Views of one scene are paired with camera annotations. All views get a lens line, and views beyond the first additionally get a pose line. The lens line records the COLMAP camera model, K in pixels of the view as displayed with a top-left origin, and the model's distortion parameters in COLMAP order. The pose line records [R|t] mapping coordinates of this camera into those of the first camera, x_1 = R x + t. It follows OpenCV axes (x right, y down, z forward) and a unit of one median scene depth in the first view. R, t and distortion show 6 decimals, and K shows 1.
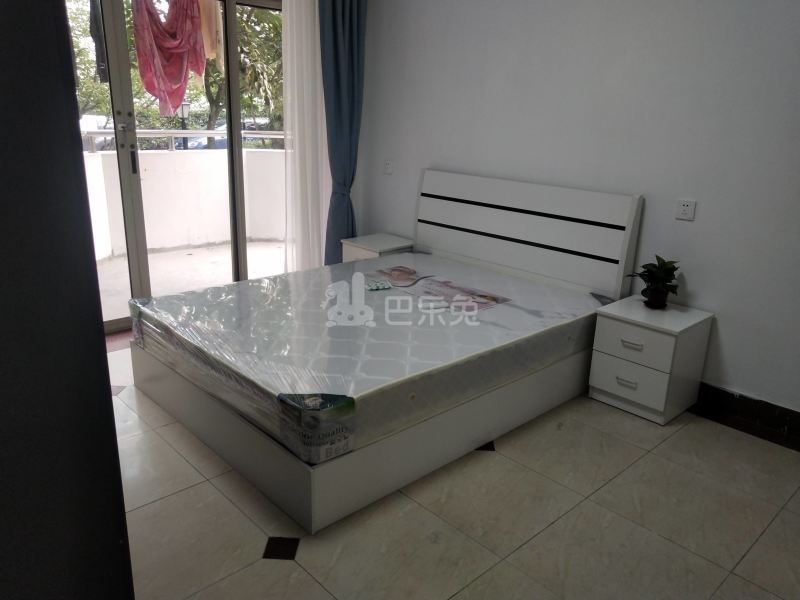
lens RADIAL K [[620.0, 0, 394.1], [0, 620.0, 300.5], [0, 0, 1]] dist [-0.002963, 0.015913]
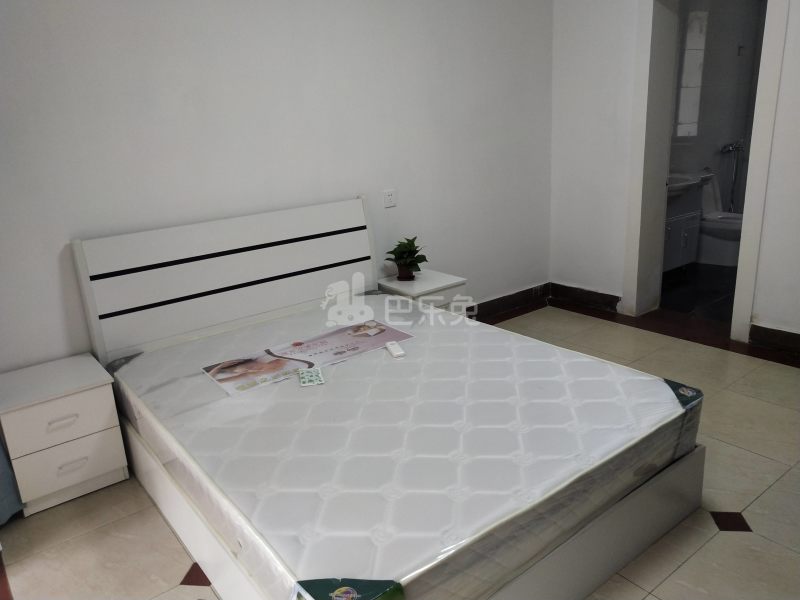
lens RADIAL K [[620.0, 0, 394.1], [0, 620.0, 300.5], [0, 0, 1]] dist [-0.002963, 0.015913]
pose [[0.097141, -0.325746, 0.940454, -0.687879], [0.356382, 0.893652, 0.272724, -0.272606], [-0.929277, 0.308668, 0.202900, 0.734839]]
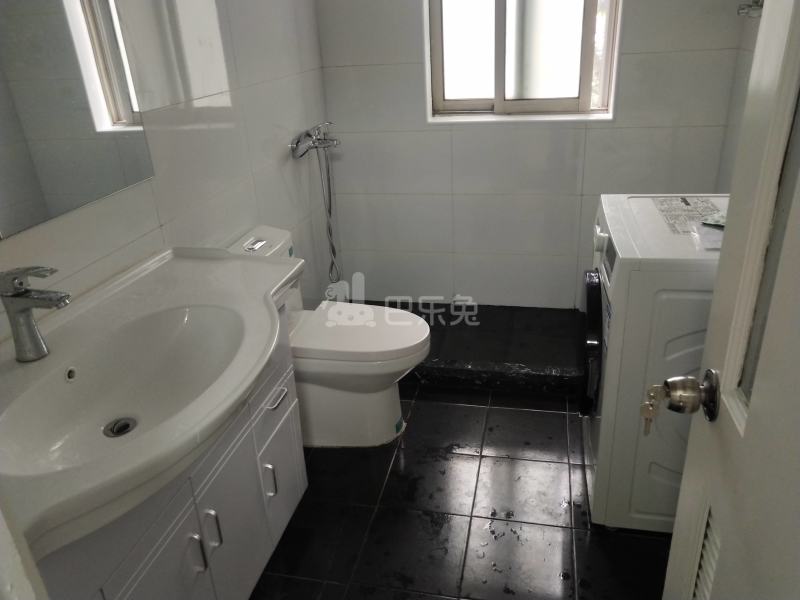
lens RADIAL K [[620.0, 0, 394.1], [0, 620.0, 300.5], [0, 0, 1]] dist [-0.002963, 0.015913]
pose [[-0.563287, -0.336248, 0.754748, 0.546505], [0.286450, 0.777330, 0.560093, -0.083411], [-0.775019, 0.531691, -0.341541, 0.341682]]
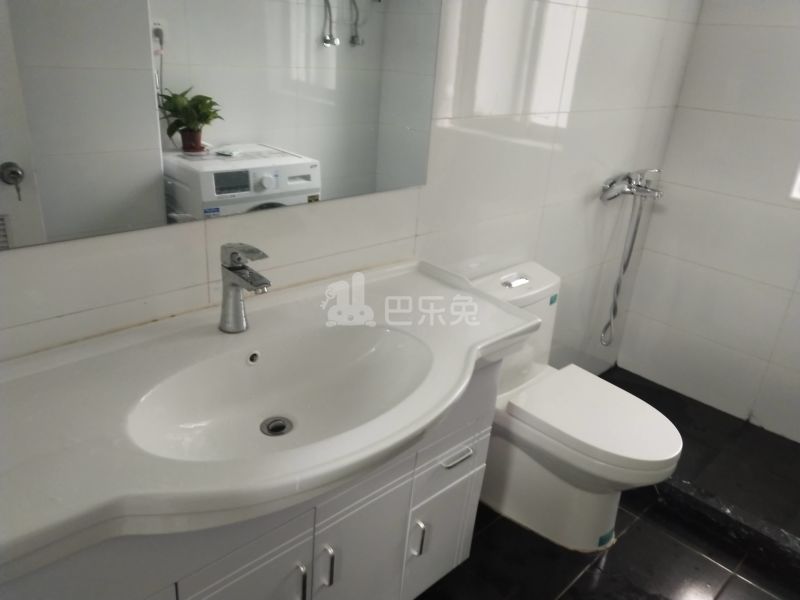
lens RADIAL K [[620.0, 0, 394.1], [0, 620.0, 300.5], [0, 0, 1]] dist [-0.002963, 0.015913]
pose [[-0.017840, -0.420848, 0.906956, 0.597604], [0.230076, 0.881029, 0.413343, -0.060675], [-0.973009, 0.216043, 0.081110, 0.267818]]
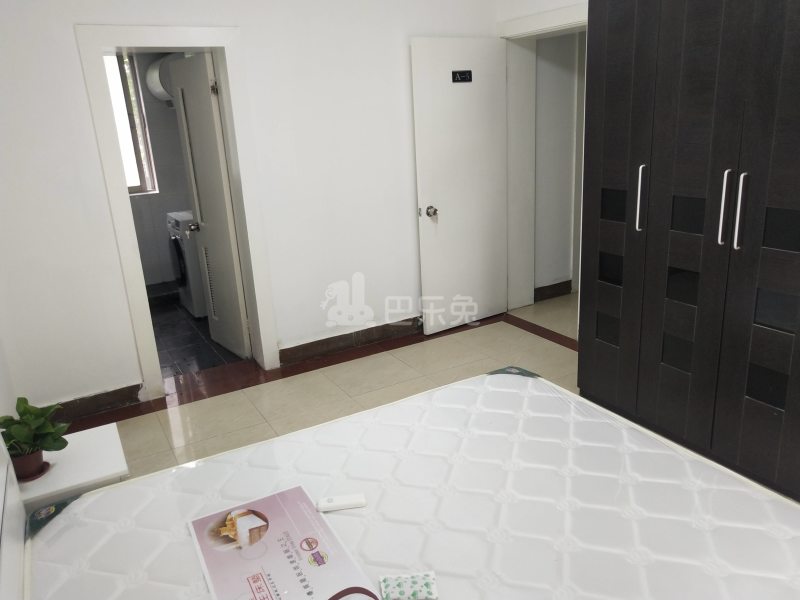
lens RADIAL K [[620.0, 0, 394.1], [0, 620.0, 300.5], [0, 0, 1]] dist [-0.002963, 0.015913]
pose [[-0.967483, -0.047861, 0.248366, -0.119912], [0.103670, 0.820632, 0.561974, -0.461327], [-0.230714, 0.569449, -0.788986, 1.253382]]
